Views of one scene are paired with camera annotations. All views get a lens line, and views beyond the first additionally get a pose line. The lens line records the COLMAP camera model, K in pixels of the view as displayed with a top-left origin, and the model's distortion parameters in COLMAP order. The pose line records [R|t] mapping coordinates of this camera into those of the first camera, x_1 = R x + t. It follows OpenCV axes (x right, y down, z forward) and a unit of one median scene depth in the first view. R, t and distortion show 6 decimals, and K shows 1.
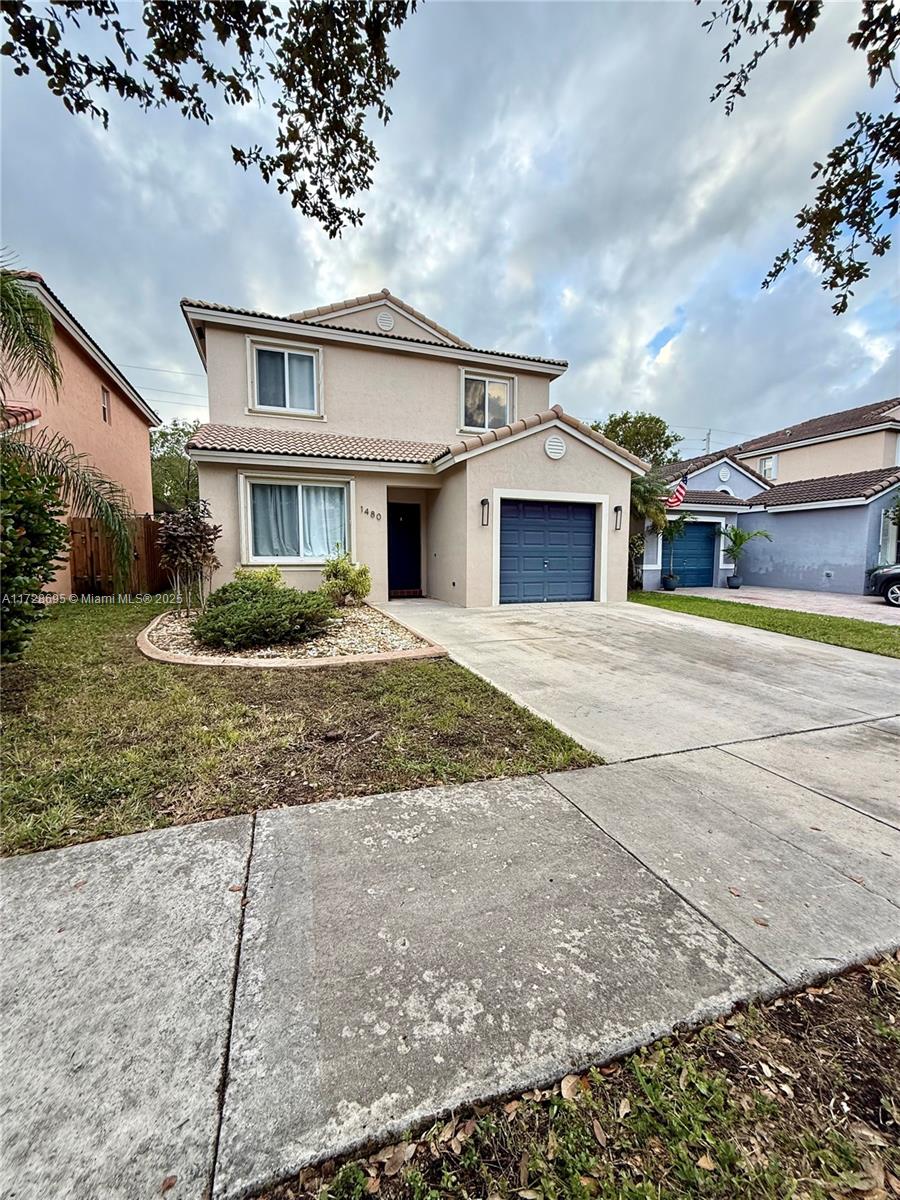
lens RADIAL K [[482.2, 0, 454.4], [0, 482.2, 595.9], [0, 0, 1]] dist [-0.000344, -0.000351]
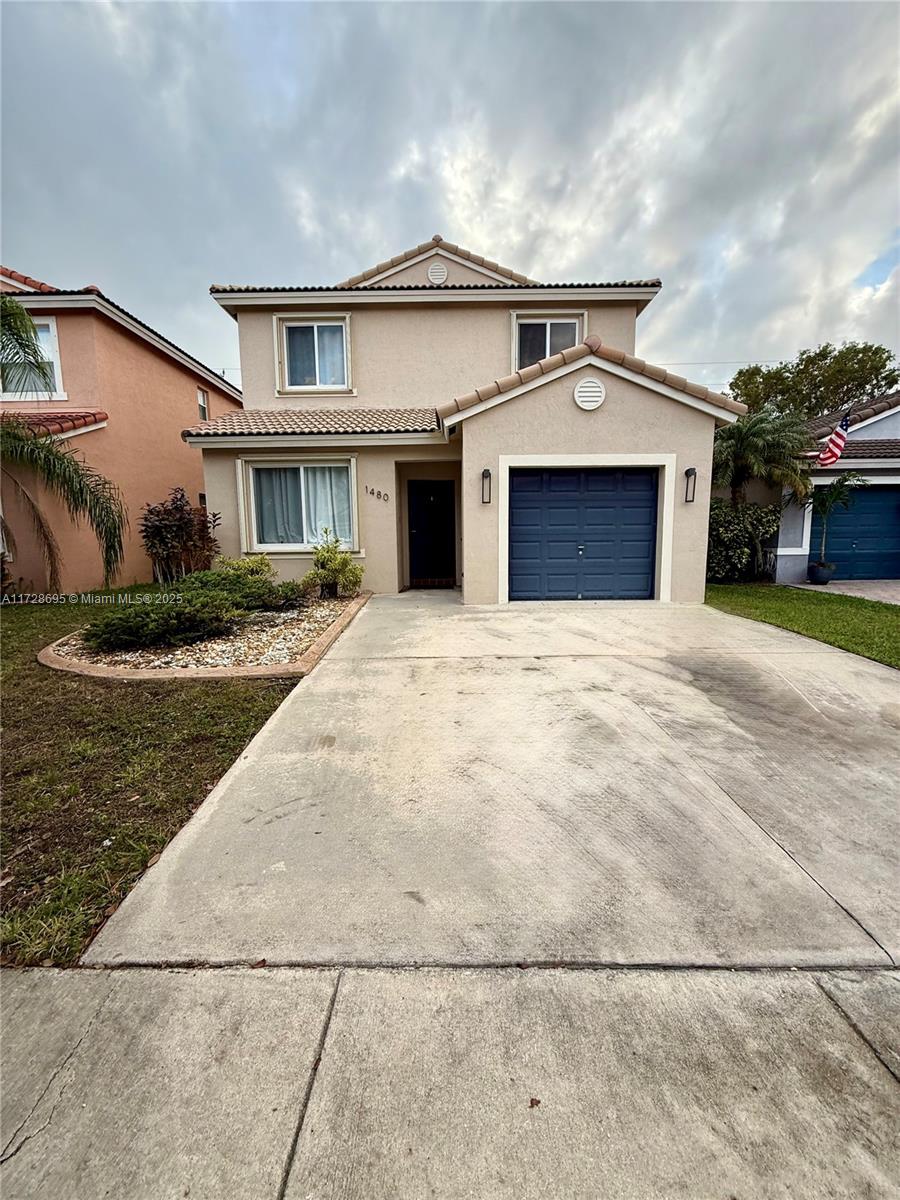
lens RADIAL K [[482.2, 0, 442.5], [0, 482.2, 599.5], [0, 0, 1]] dist [-0.000344, -0.000351]
pose [[0.936798, 0.033736, -0.348241, 0.251205], [-0.016380, 0.998478, 0.052666, -0.024469], [0.349487, -0.043633, 0.935925, 0.193541]]
